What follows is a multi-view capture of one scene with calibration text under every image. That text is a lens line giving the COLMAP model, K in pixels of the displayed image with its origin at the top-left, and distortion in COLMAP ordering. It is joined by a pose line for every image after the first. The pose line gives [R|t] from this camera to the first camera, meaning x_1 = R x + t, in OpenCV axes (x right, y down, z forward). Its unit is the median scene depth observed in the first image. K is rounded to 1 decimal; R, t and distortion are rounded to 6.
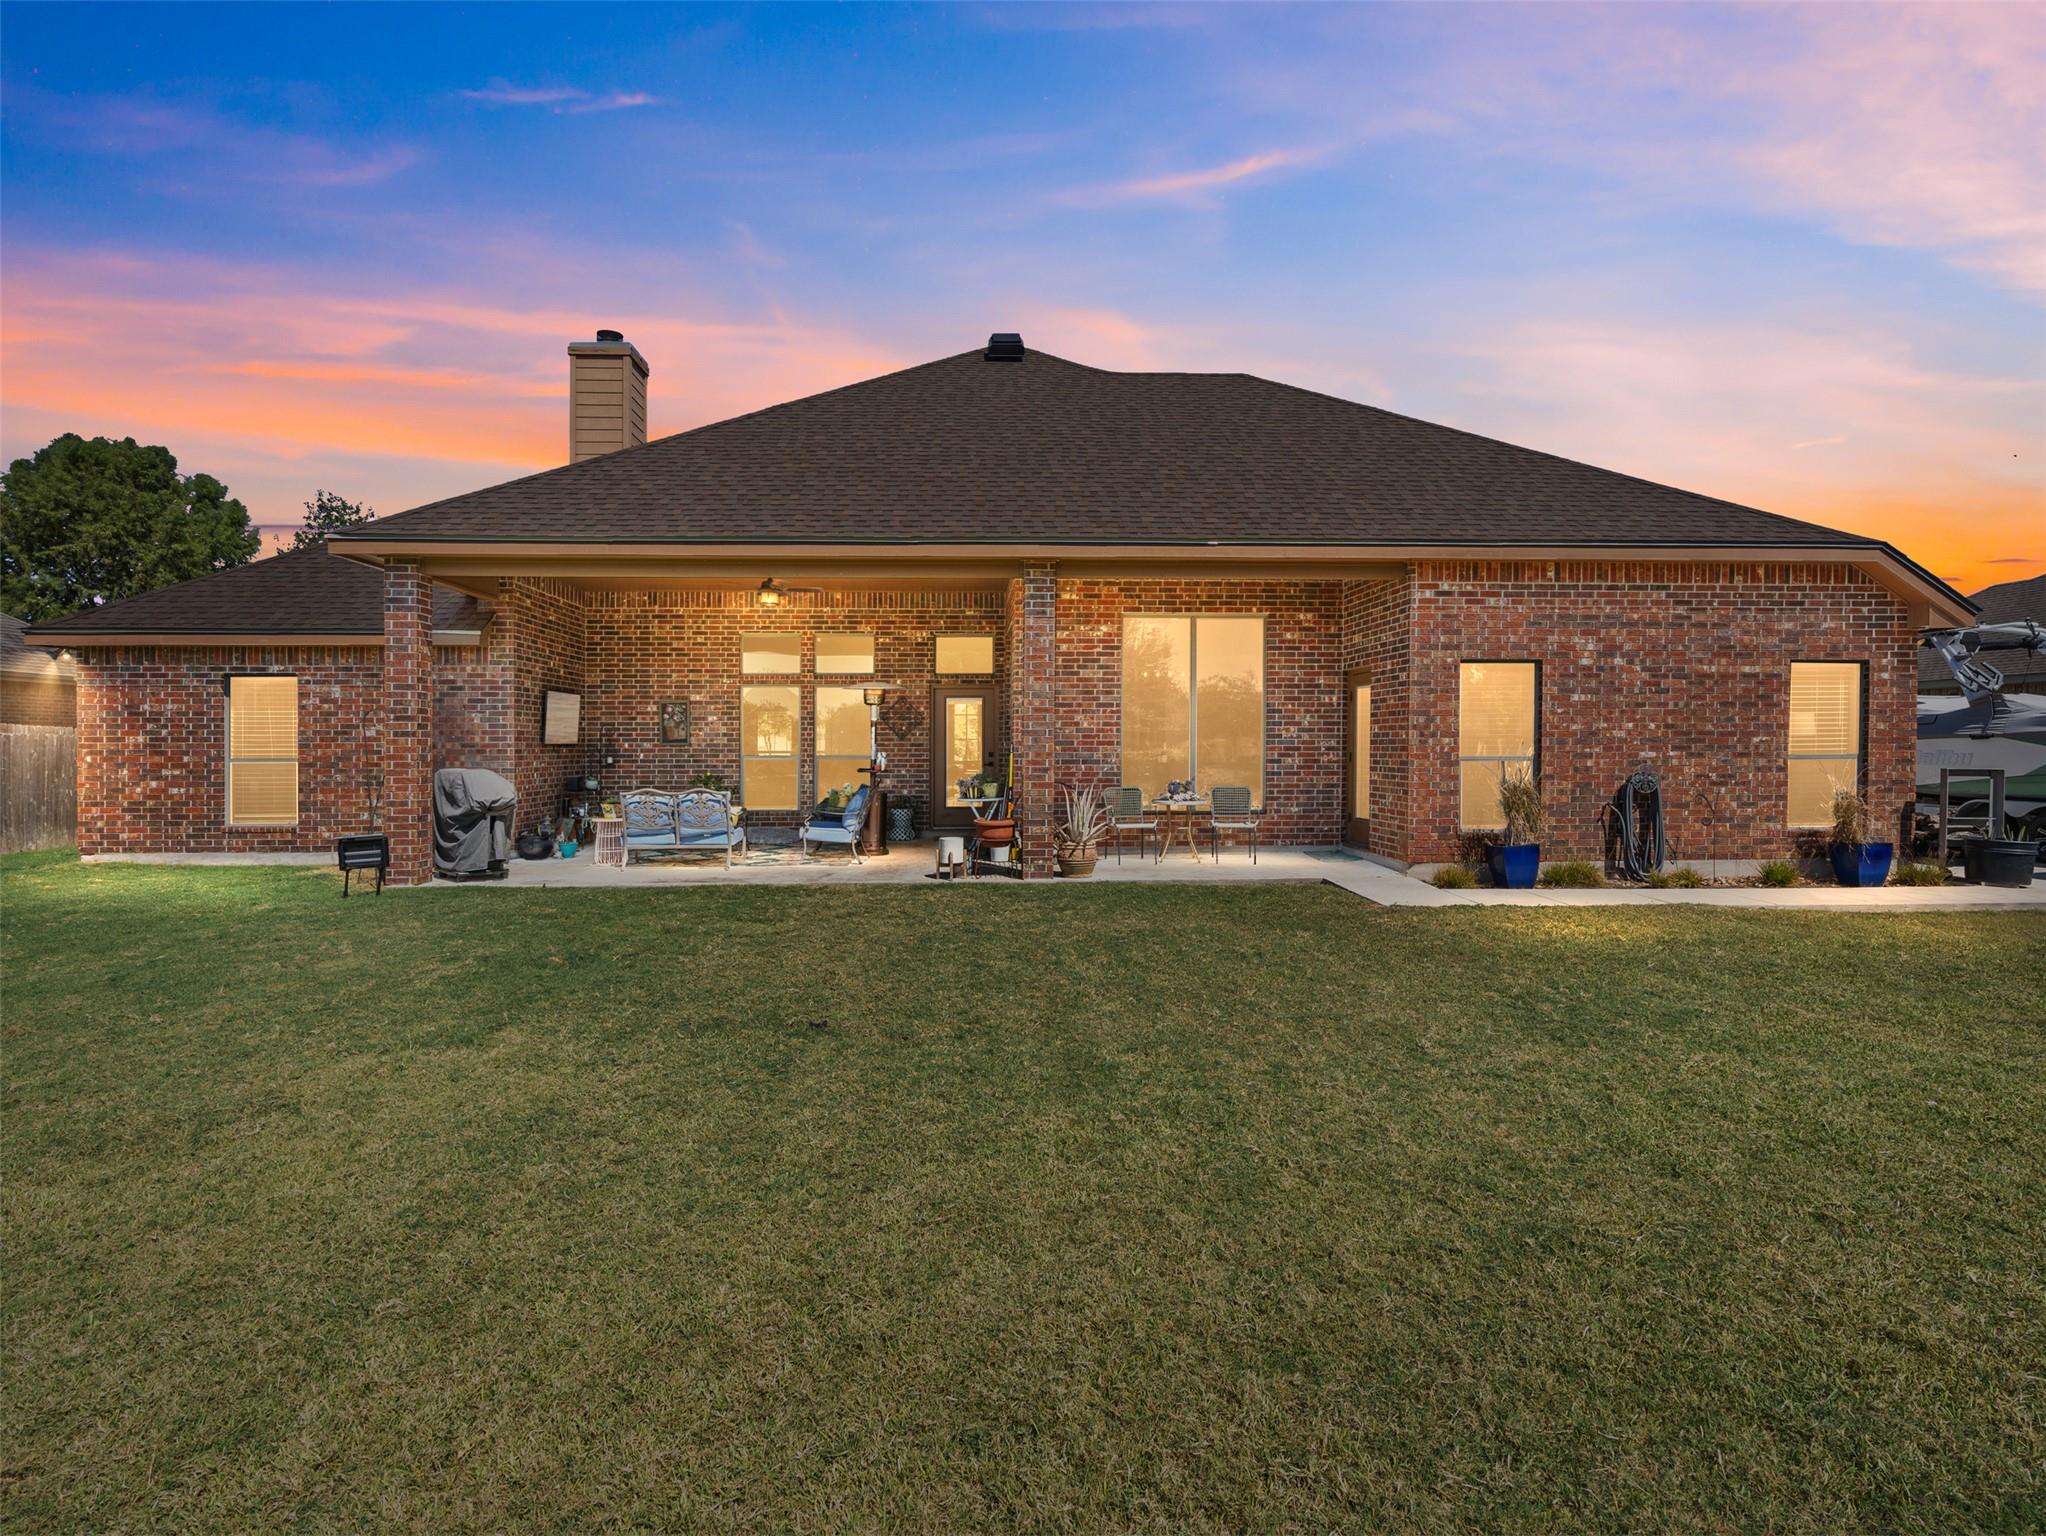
lens RADIAL K [[1075.8, 0, 1024.9], [0, 1075.8, 749.6], [0, 0, 1]] dist [0.002833, -0.011138]
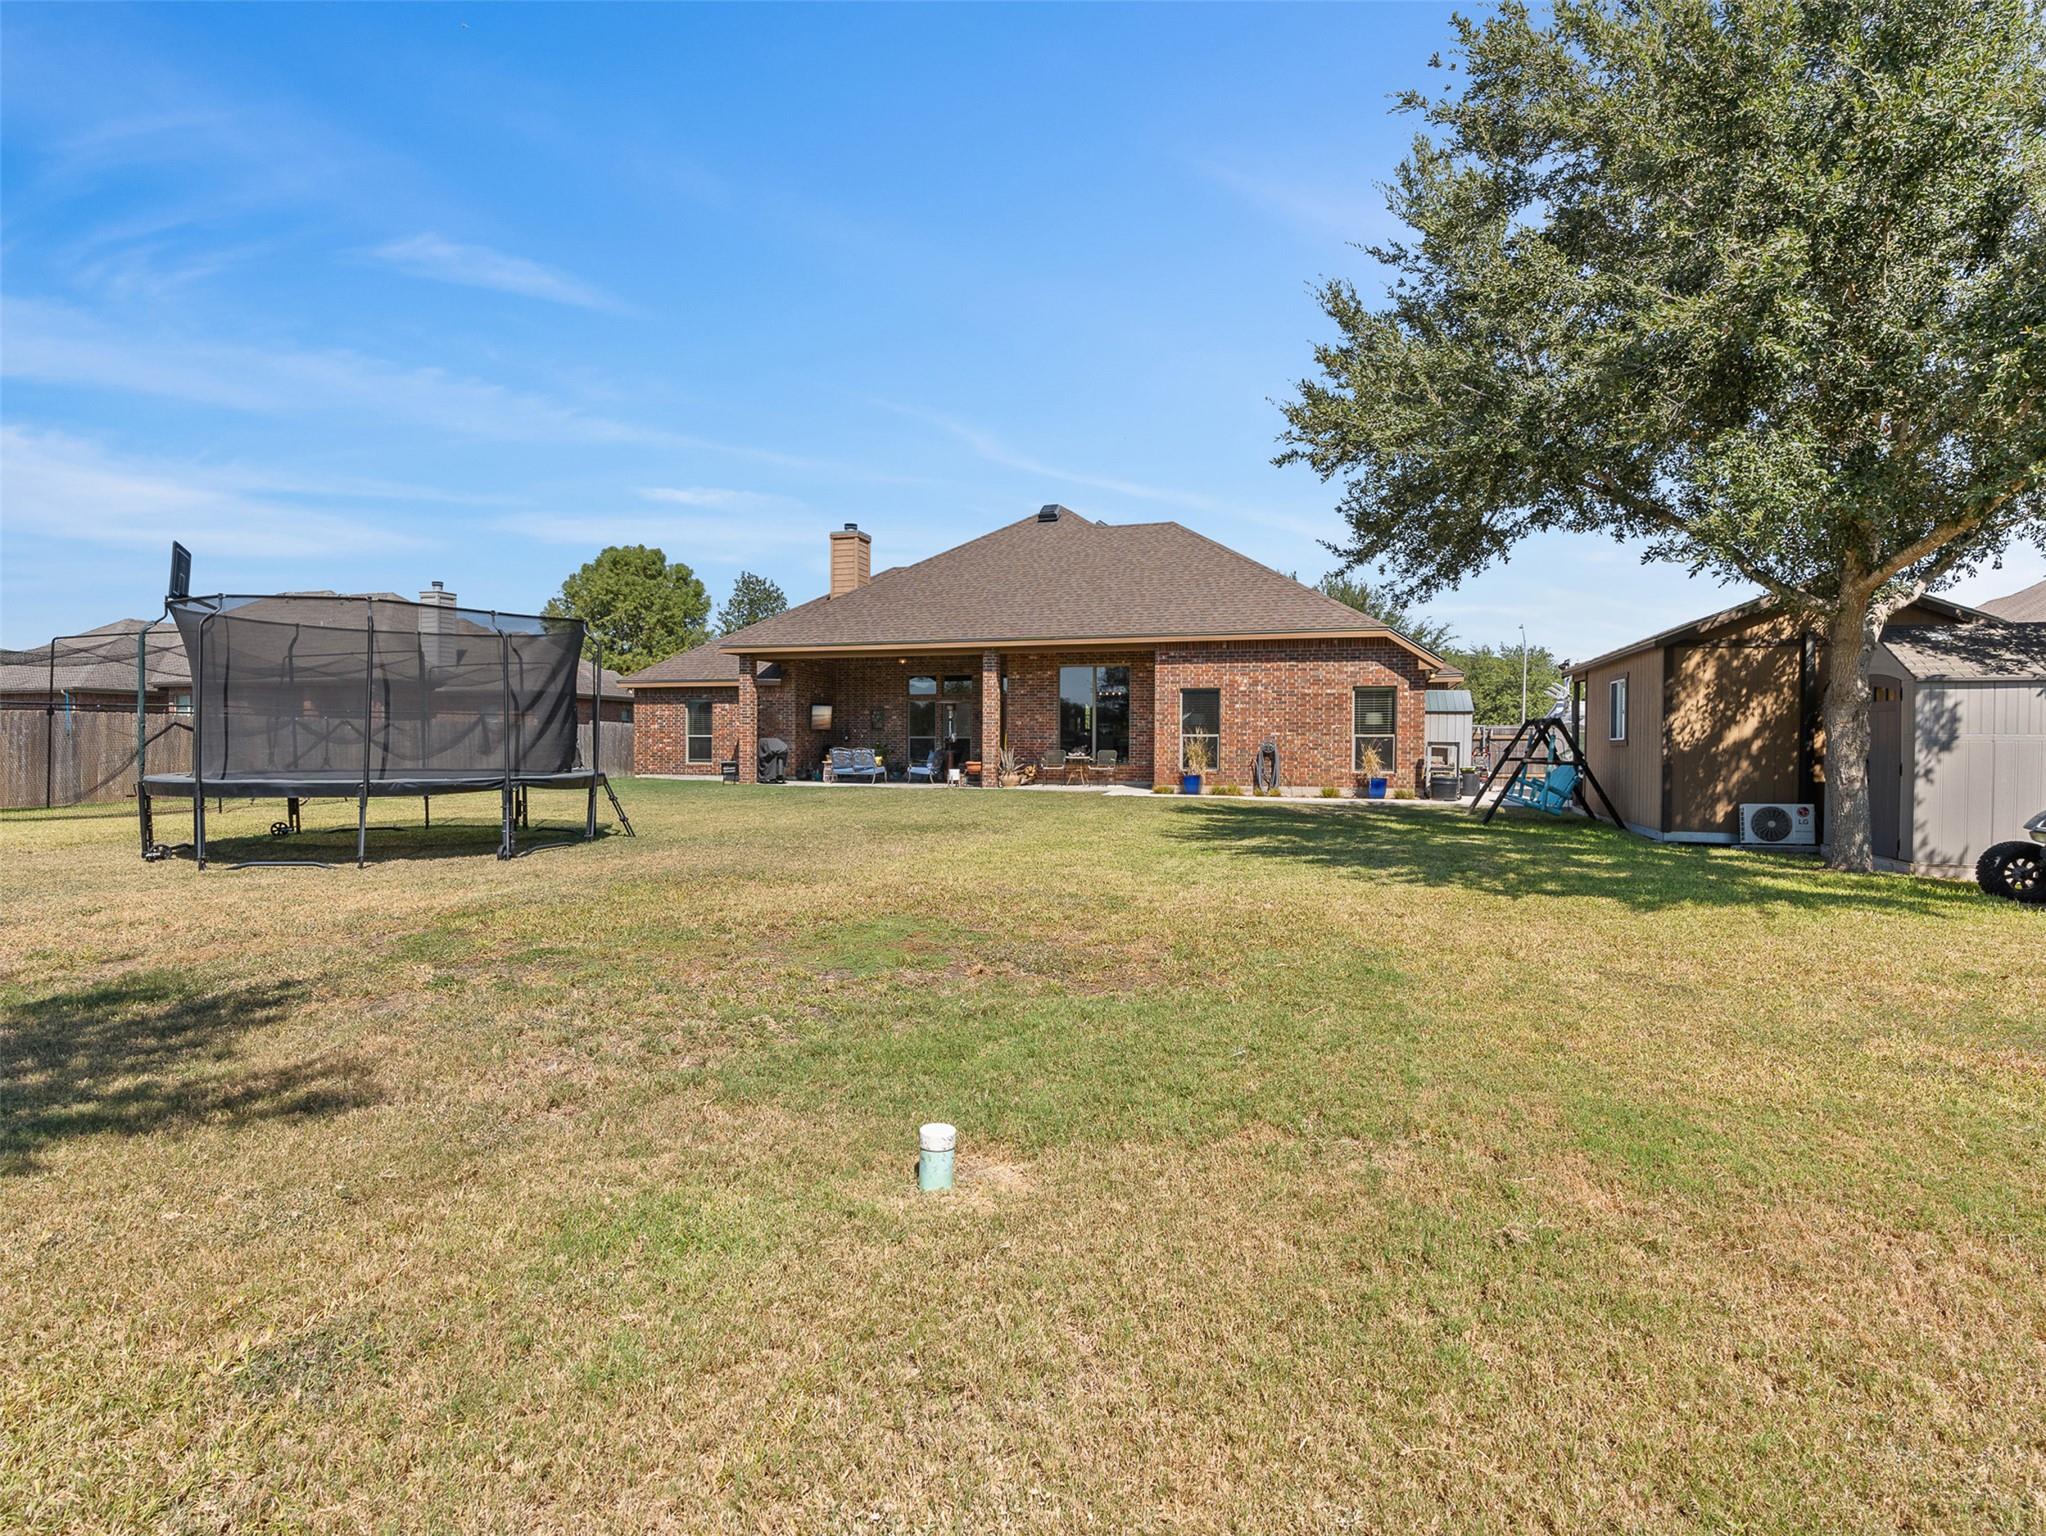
lens RADIAL K [[1075.8, 0, 1024.9], [0, 1075.8, 749.6], [0, 0, 1]] dist [0.002833, -0.011138]
pose [[0.941862, 0.008339, -0.335897, 0.600745], [-0.008315, 0.999964, 0.001510, 0.025602], [0.335898, 0.001371, 0.941898, -0.782329]]
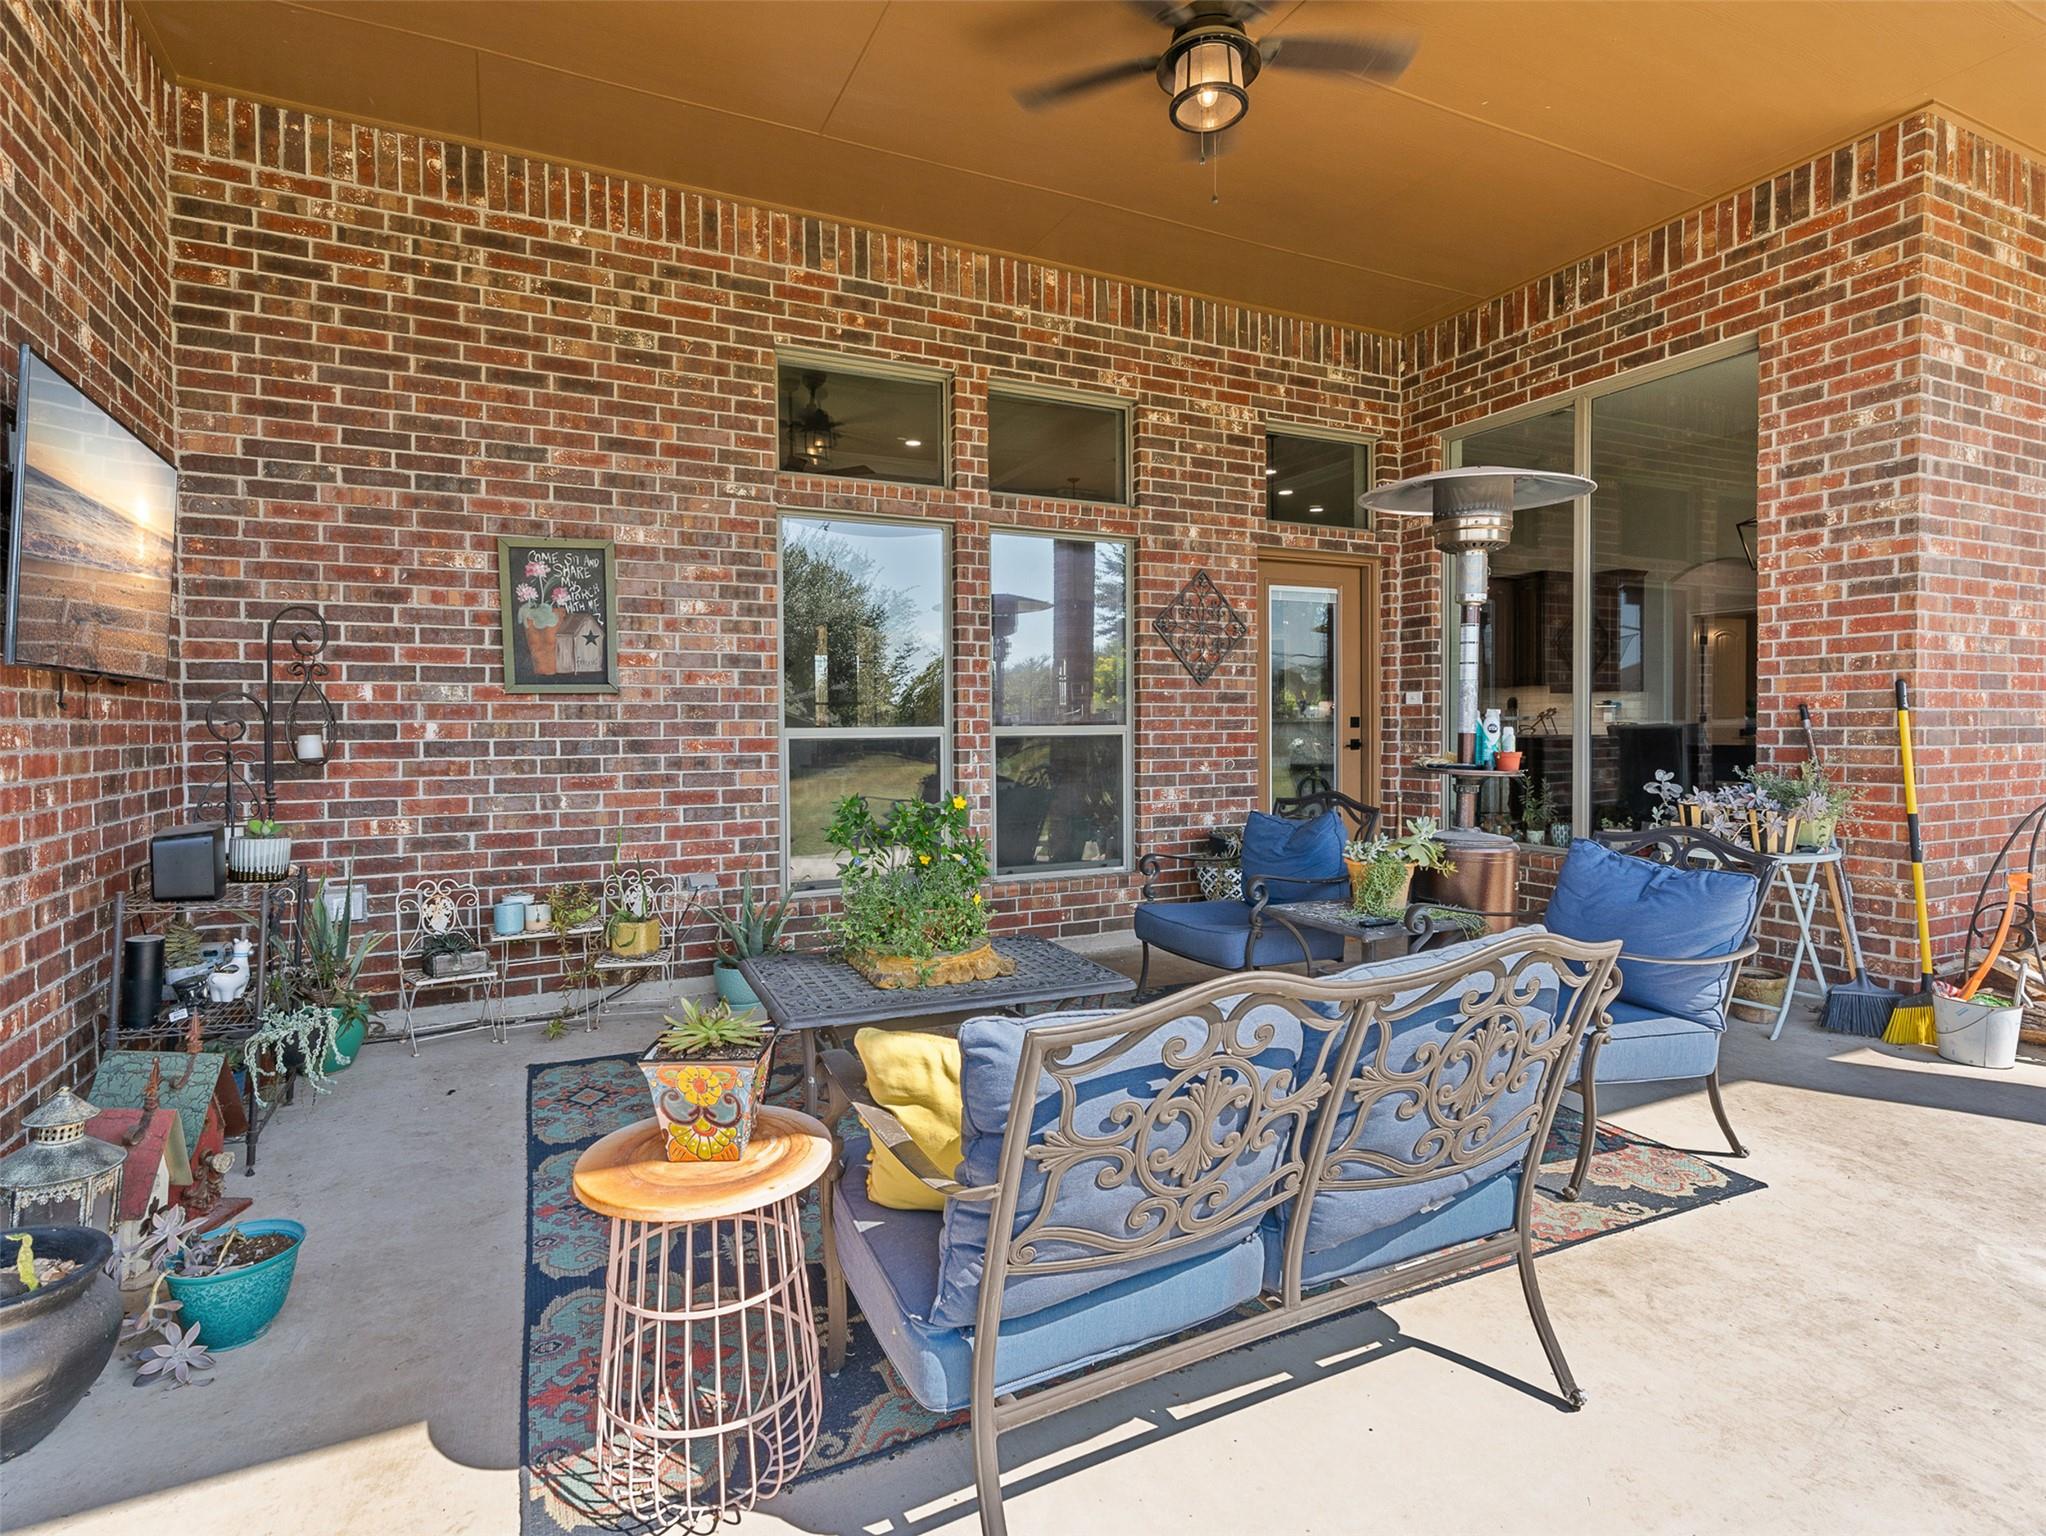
lens RADIAL K [[1075.8, 0, 1024.9], [0, 1075.8, 749.6], [0, 0, 1]] dist [0.002833, -0.011138]
pose [[0.899620, -0.013718, 0.436457, -0.339221], [0.007065, 0.999833, 0.016862, 0.007305], [-0.436616, -0.012085, 0.899567, 0.680683]]
